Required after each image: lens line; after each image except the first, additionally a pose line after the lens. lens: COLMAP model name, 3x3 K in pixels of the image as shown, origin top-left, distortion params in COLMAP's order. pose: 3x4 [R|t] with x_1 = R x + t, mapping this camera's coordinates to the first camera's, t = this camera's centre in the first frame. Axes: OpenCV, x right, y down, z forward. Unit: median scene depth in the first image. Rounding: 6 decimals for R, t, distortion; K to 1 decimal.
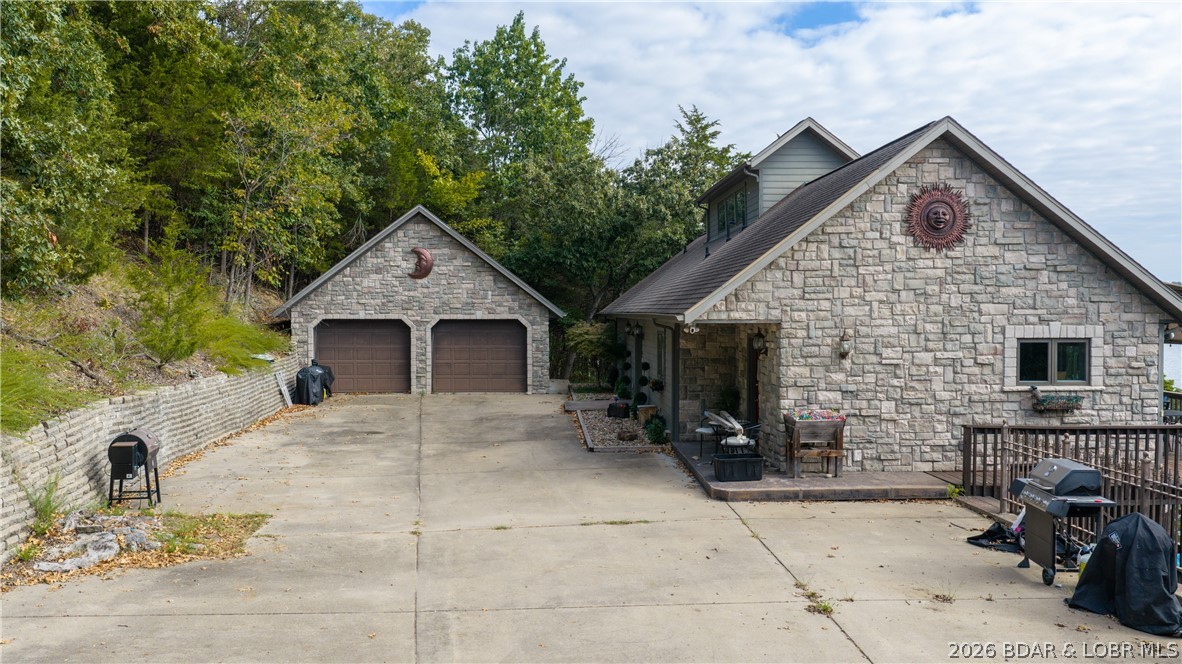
lens RADIAL K [[971.0, 0, 584.4], [0, 971.0, 337.1], [0, 0, 1]] dist [0.003616, -0.030738]
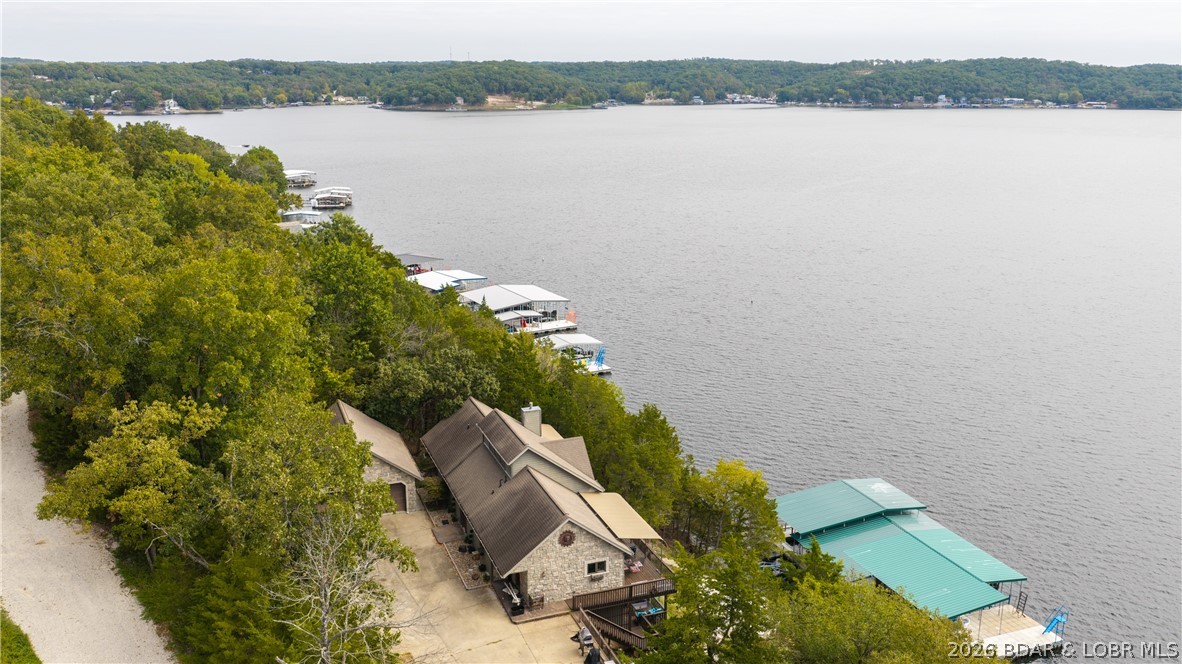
lens RADIAL K [[971.0, 0, 589.2], [0, 971.0, 330.0], [0, 0, 1]] dist [0.003616, -0.030738]
pose [[0.949327, -0.072352, 0.305848, -0.321844], [0.005797, 0.977007, 0.213128, -0.850376], [-0.314236, -0.200555, 0.927919, -1.172189]]
